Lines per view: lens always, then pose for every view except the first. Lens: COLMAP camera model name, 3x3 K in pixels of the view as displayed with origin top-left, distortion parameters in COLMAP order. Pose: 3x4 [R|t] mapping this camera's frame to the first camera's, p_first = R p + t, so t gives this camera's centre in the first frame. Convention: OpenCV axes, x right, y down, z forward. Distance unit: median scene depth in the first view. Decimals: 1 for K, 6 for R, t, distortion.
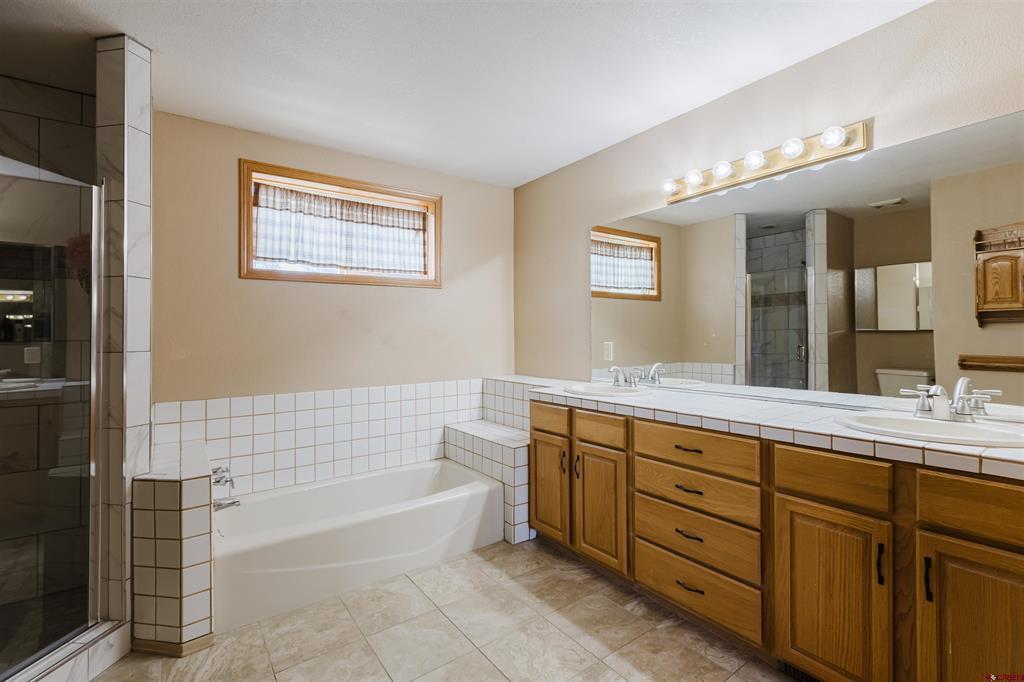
lens RADIAL K [[459.7, 0, 512.9], [0, 459.7, 331.1], [0, 0, 1]] dist [-0.001660, 0.000156]
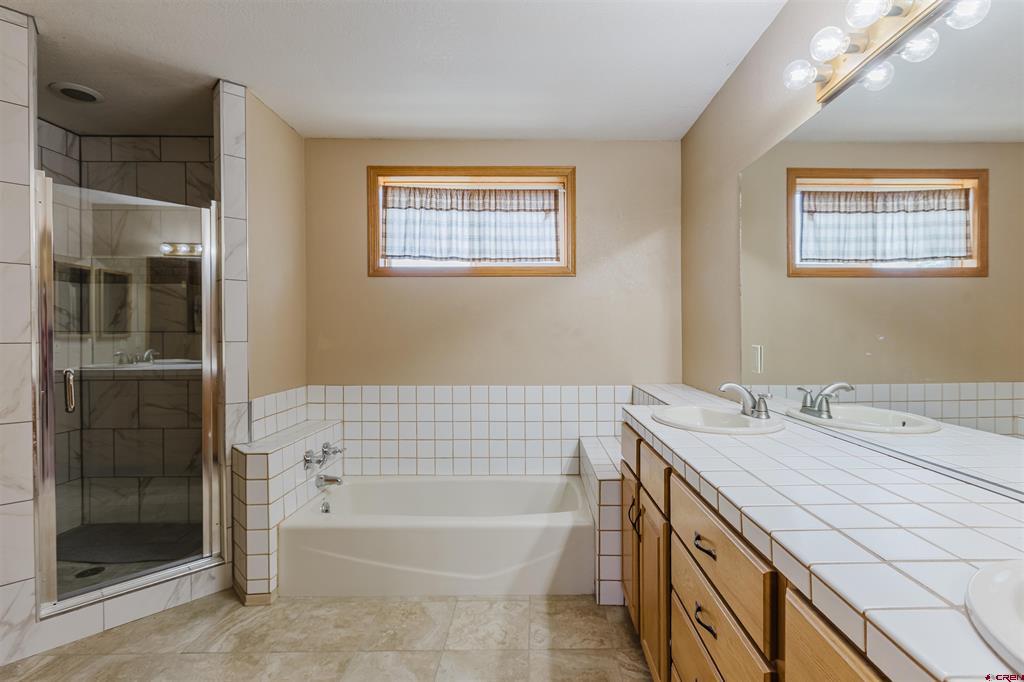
lens RADIAL K [[483.7, 0, 507.0], [0, 483.7, 332.2], [0, 0, 1]] dist [0.001895, 0.000512]
pose [[0.814768, 0.012568, -0.579651, 0.284493], [-0.005329, 0.999885, 0.014188, -0.001259], [0.579763, -0.008471, 0.814741, 0.215579]]
